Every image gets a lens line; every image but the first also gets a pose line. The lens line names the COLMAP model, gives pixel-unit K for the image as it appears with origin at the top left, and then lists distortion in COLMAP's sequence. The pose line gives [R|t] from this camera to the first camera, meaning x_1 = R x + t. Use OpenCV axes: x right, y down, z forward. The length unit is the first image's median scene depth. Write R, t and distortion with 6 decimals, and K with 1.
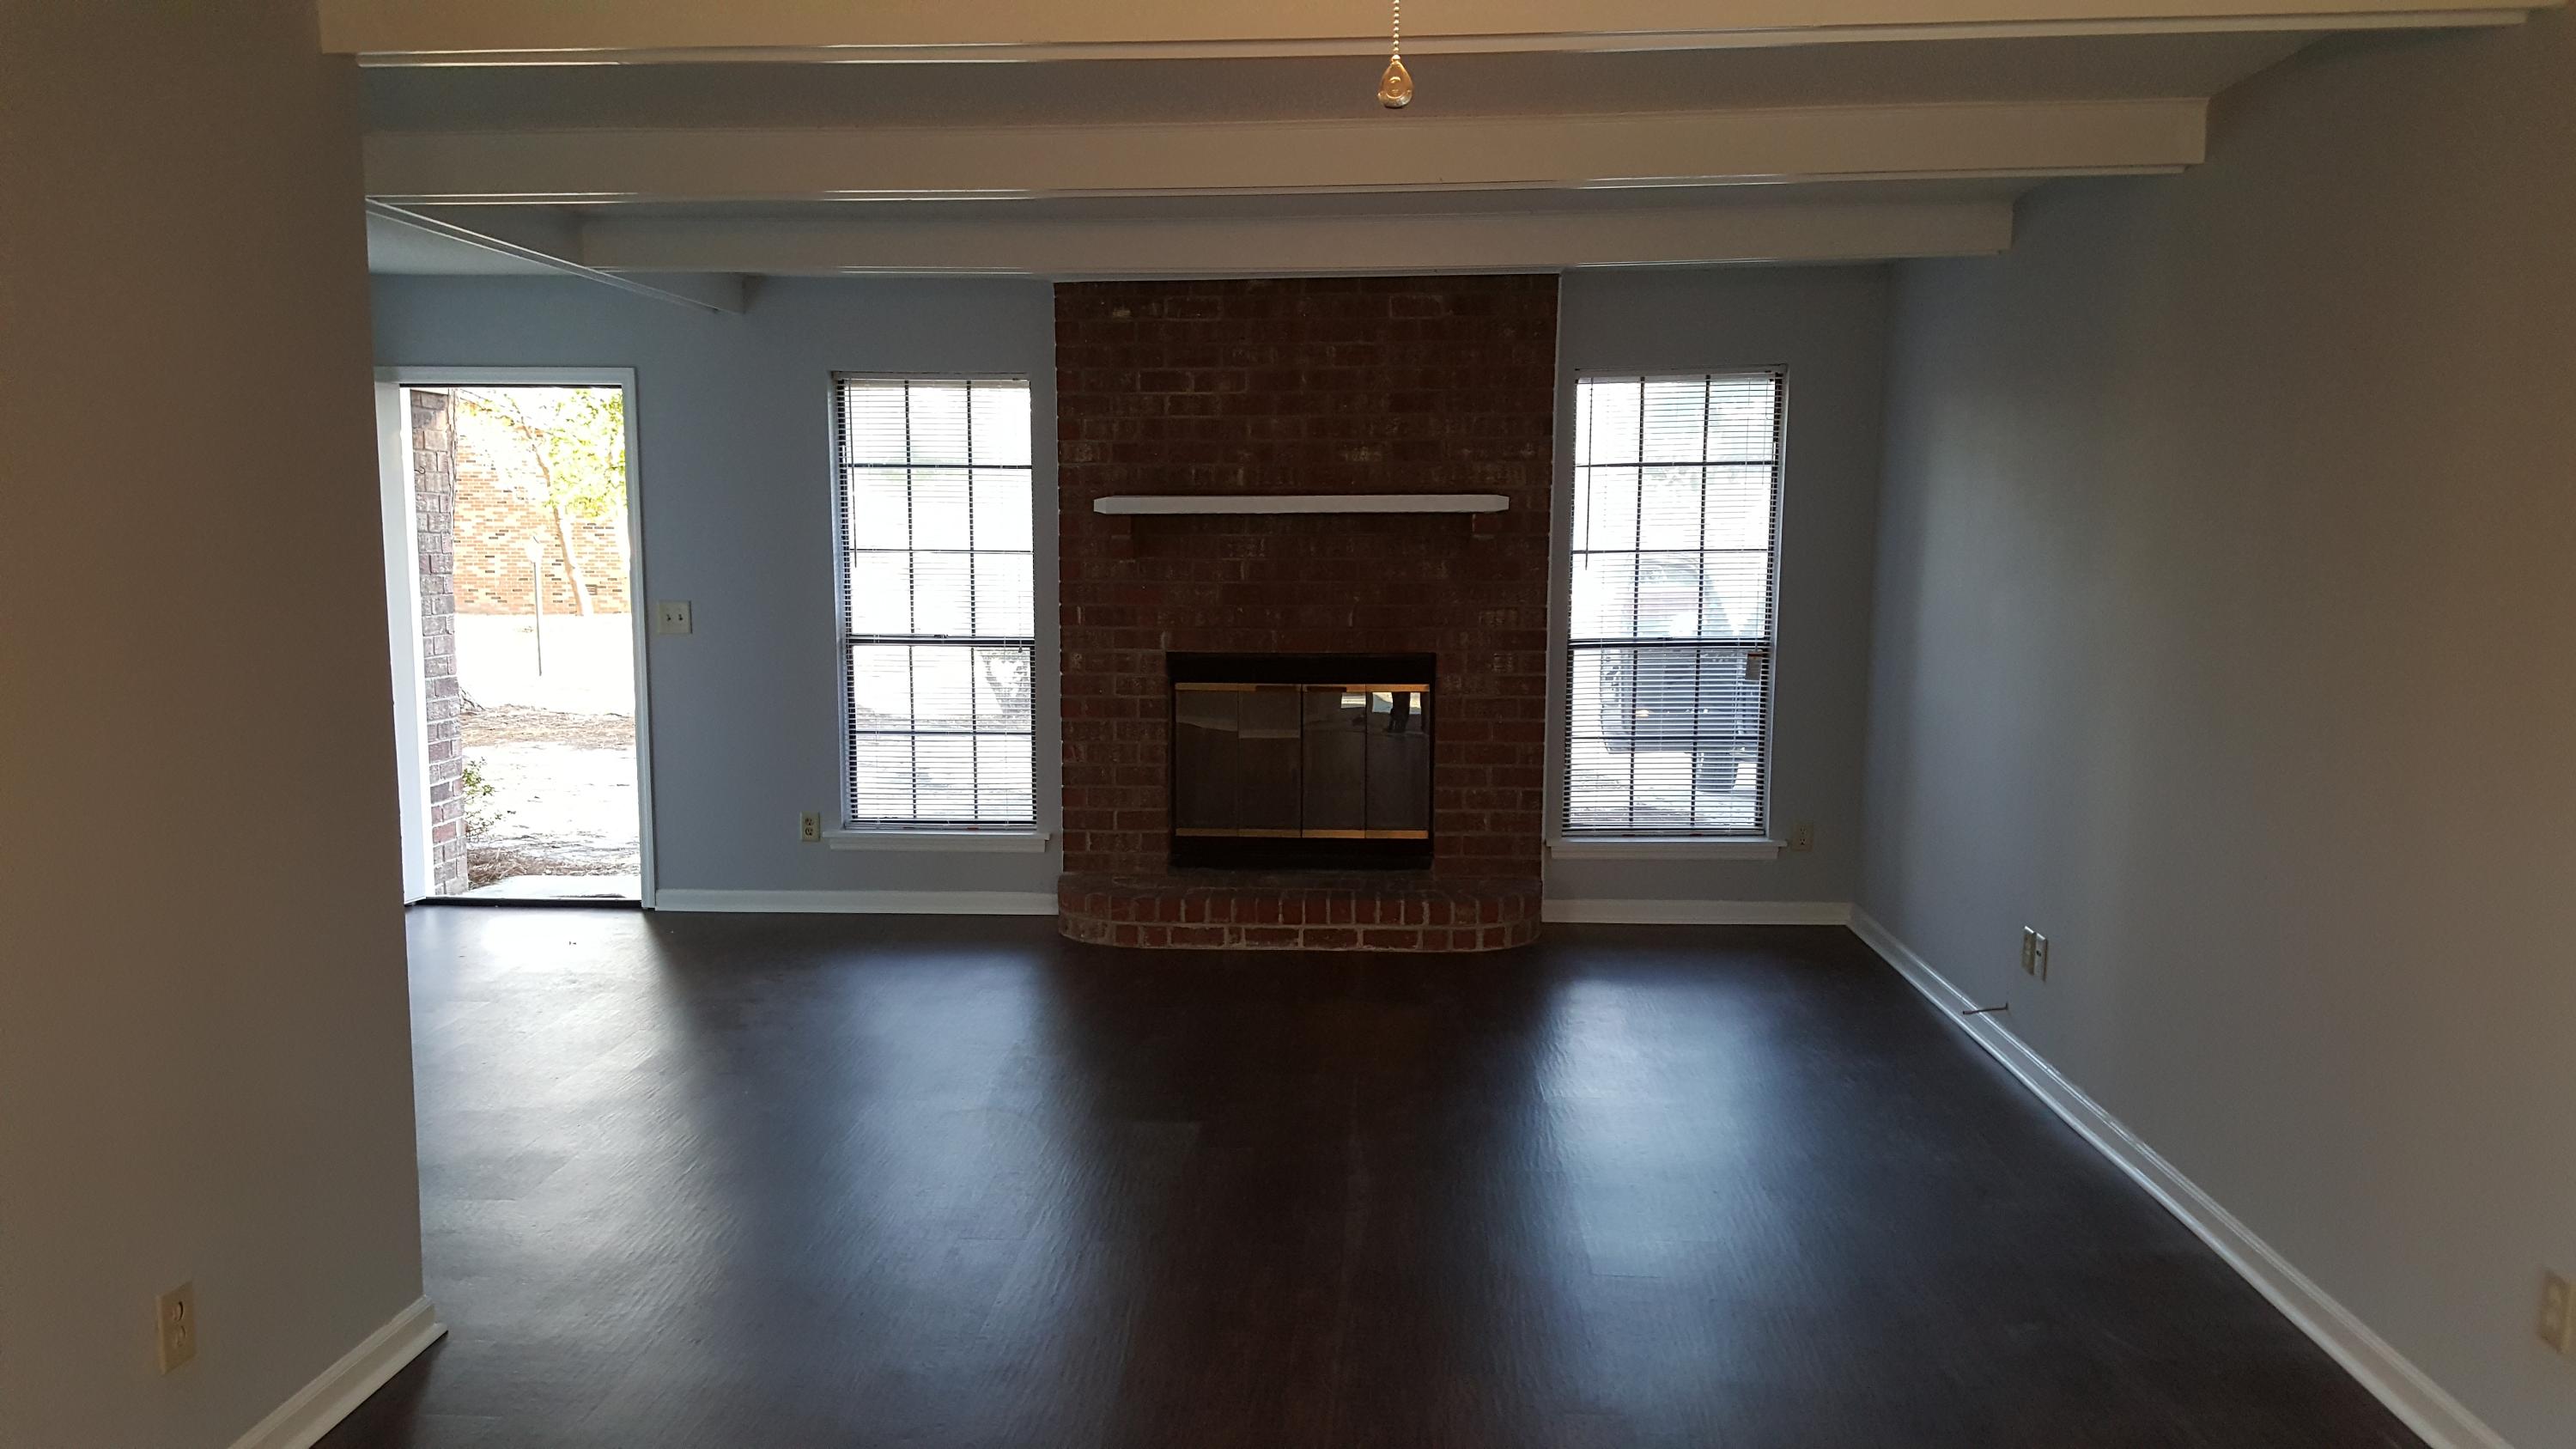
lens RADIAL K [[1907.1, 0, 1304.1], [0, 1907.1, 760.9], [0, 0, 1]] dist [0.121758, -0.166726]
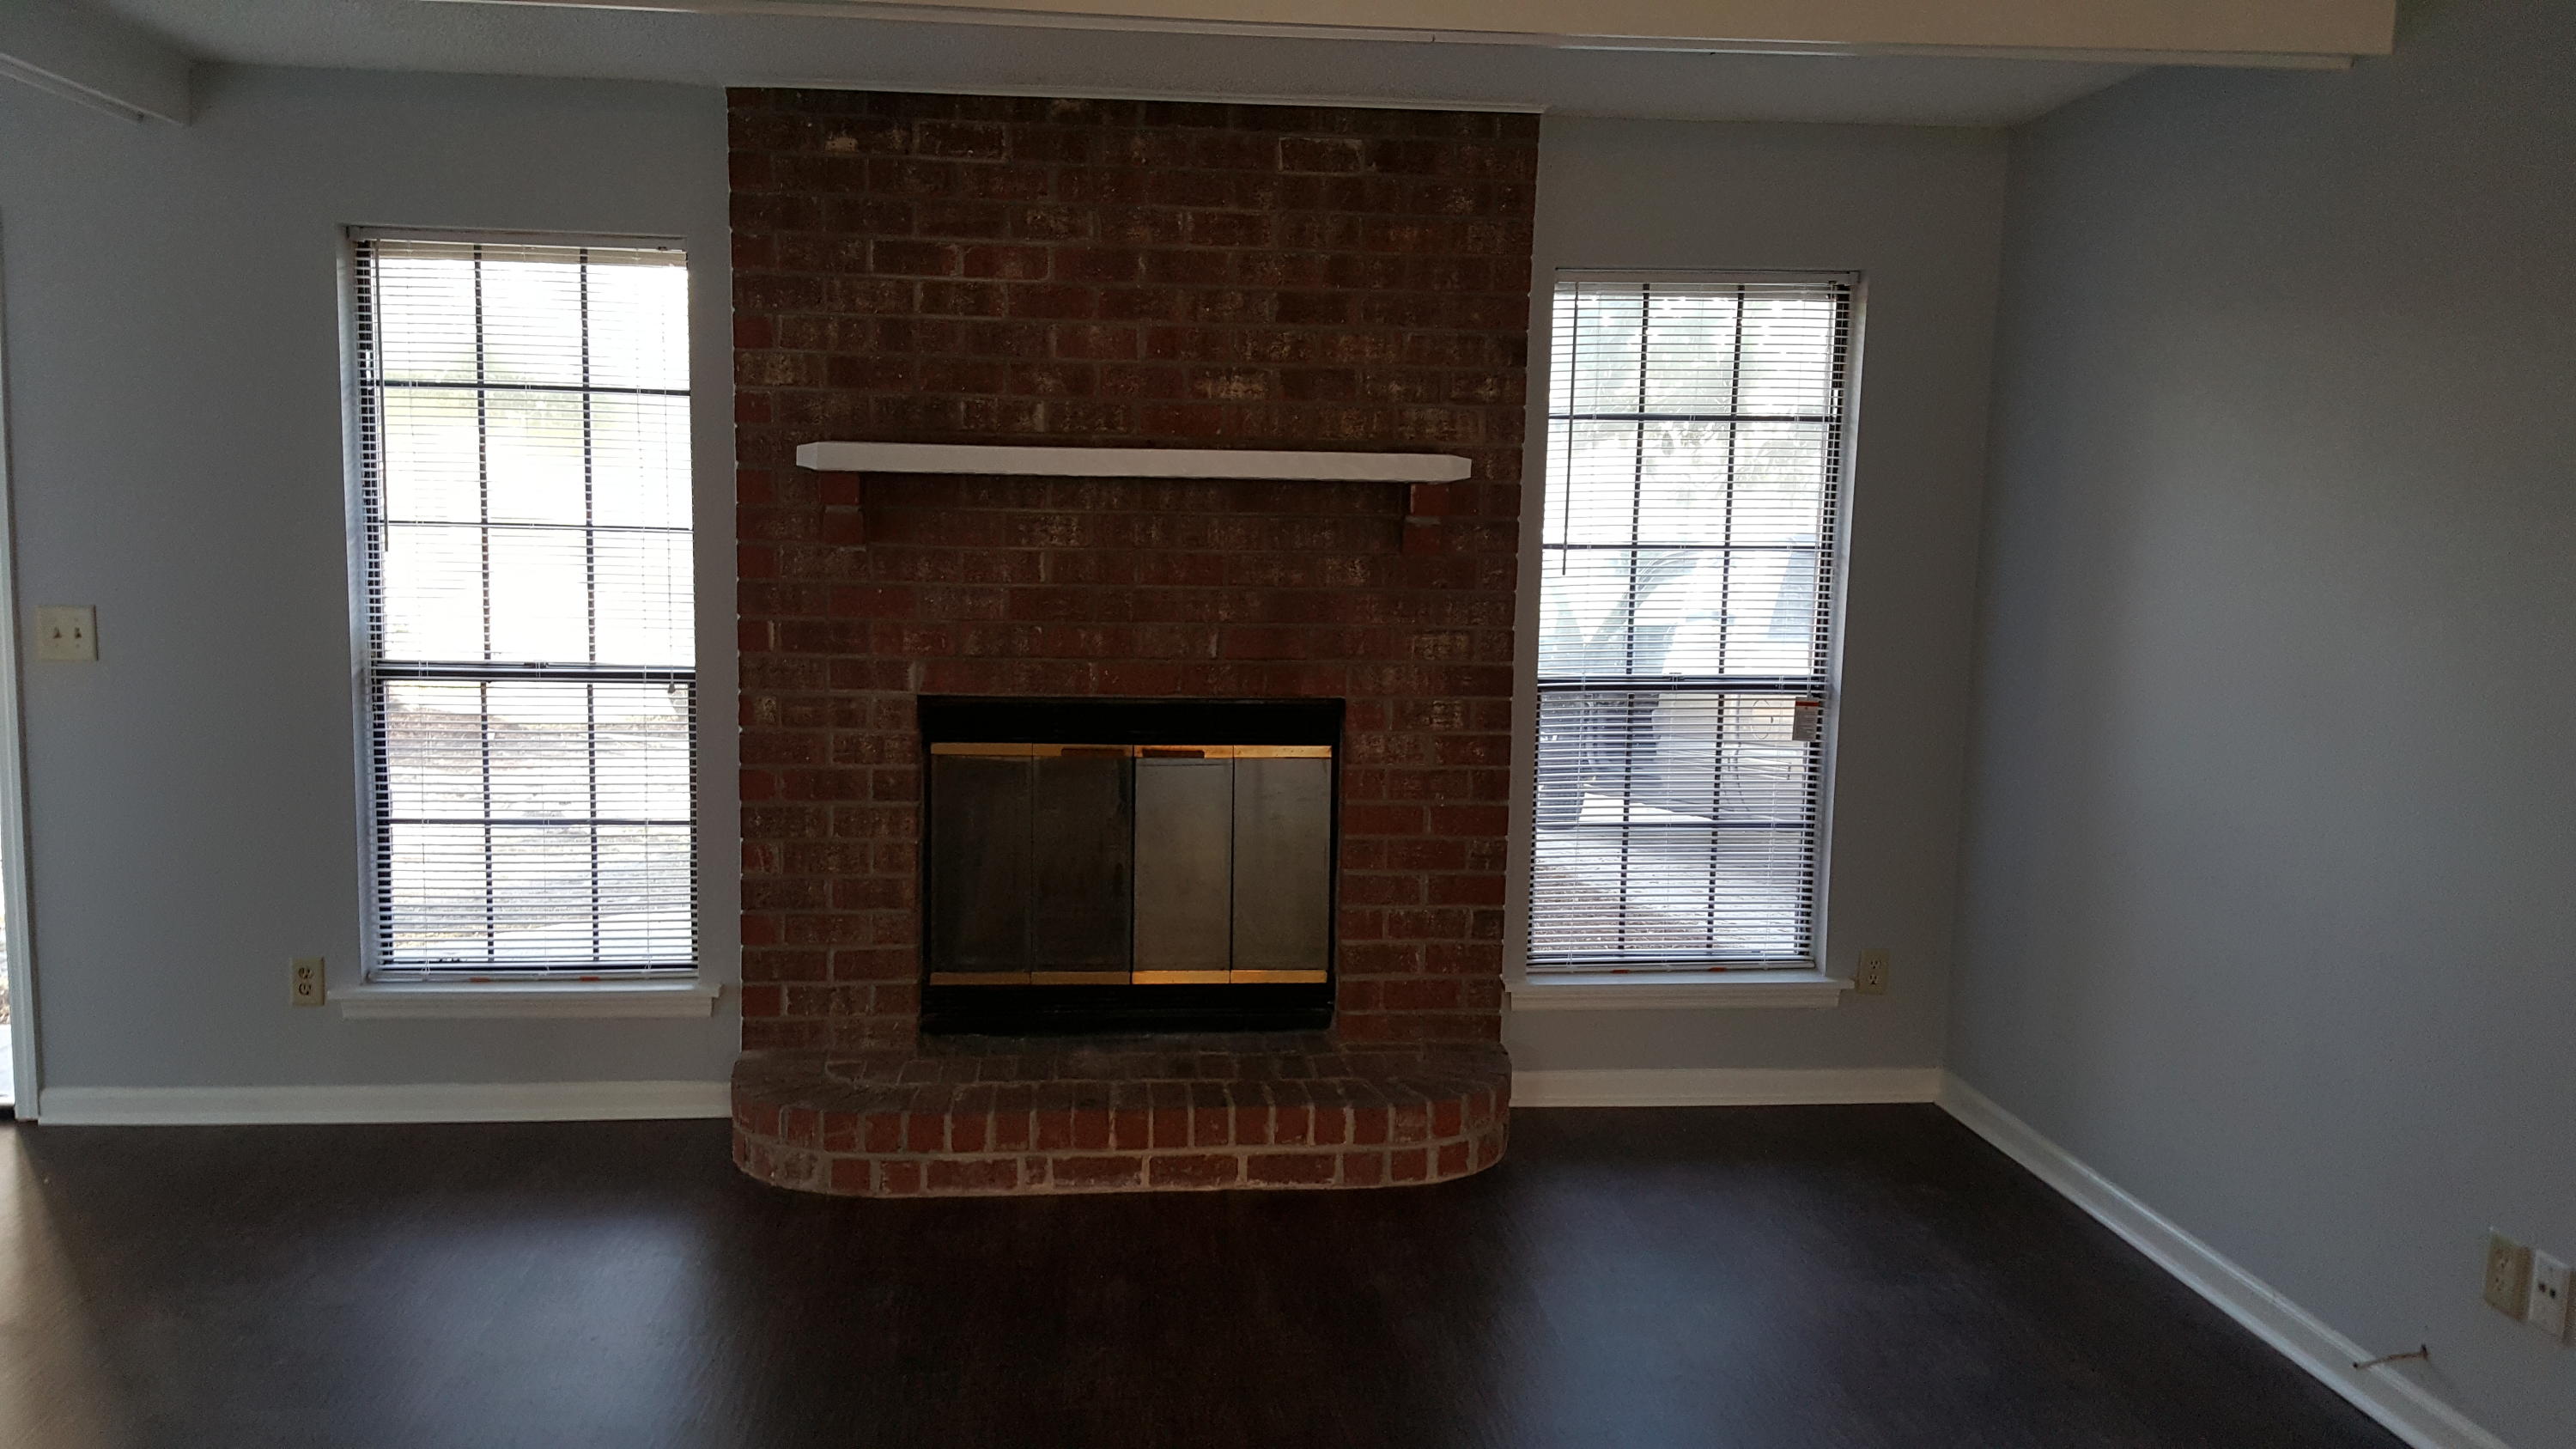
lens RADIAL K [[1907.1, 0, 1297.9], [0, 1907.1, 737.3], [0, 0, 1]] dist [0.121758, -0.166726]
pose [[0.989286, 0.000681, 0.145986, -0.040281], [0.000465, 0.999969, -0.007815, -0.038351], [-0.145986, 0.007799, 0.989256, 0.362112]]
